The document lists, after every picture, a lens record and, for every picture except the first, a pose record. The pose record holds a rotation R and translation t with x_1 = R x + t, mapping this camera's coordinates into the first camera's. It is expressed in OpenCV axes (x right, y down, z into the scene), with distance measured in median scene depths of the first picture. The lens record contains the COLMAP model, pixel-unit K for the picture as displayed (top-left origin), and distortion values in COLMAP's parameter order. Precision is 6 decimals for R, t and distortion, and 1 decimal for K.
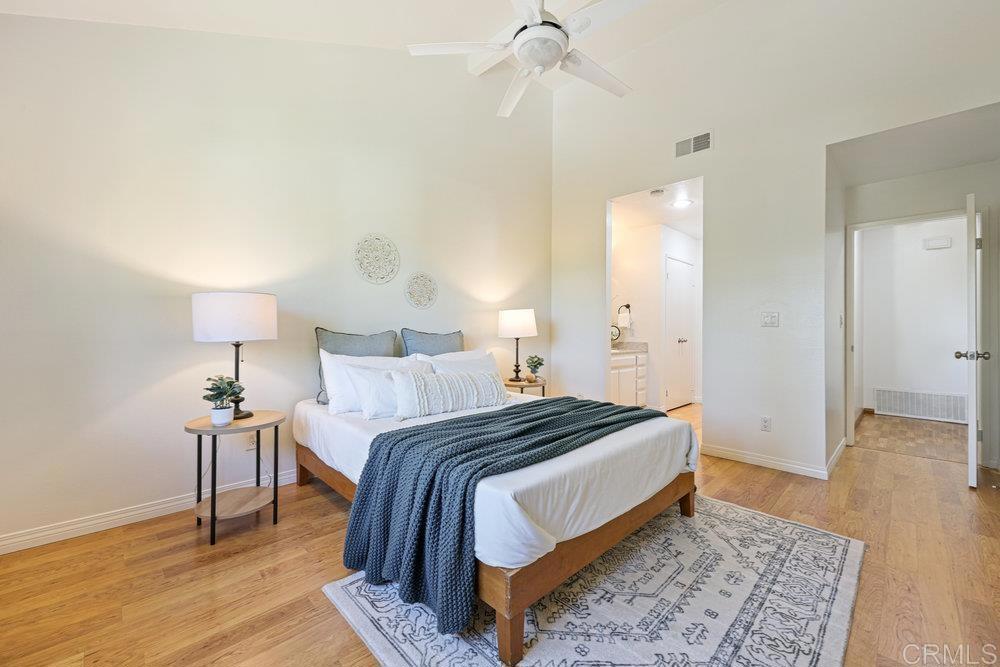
lens RADIAL K [[400.2, 0, 502.4], [0, 400.2, 327.5], [0, 0, 1]] dist [-0.001673, -0.000168]
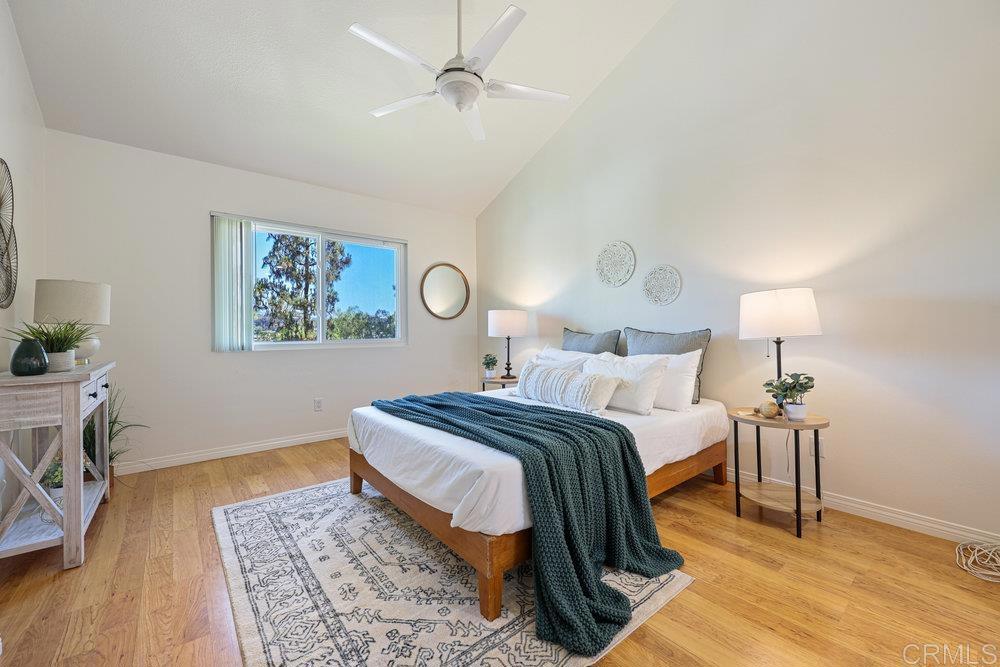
lens RADIAL K [[400.2, 0, 503.2], [0, 400.2, 340.0], [0, 0, 1]] dist [-0.001673, -0.000168]
pose [[-0.088388, 0.028187, -0.995687, 1.535253], [0.014784, 0.999527, 0.026983, 0.002936], [0.995976, -0.012336, -0.088763, 1.512104]]
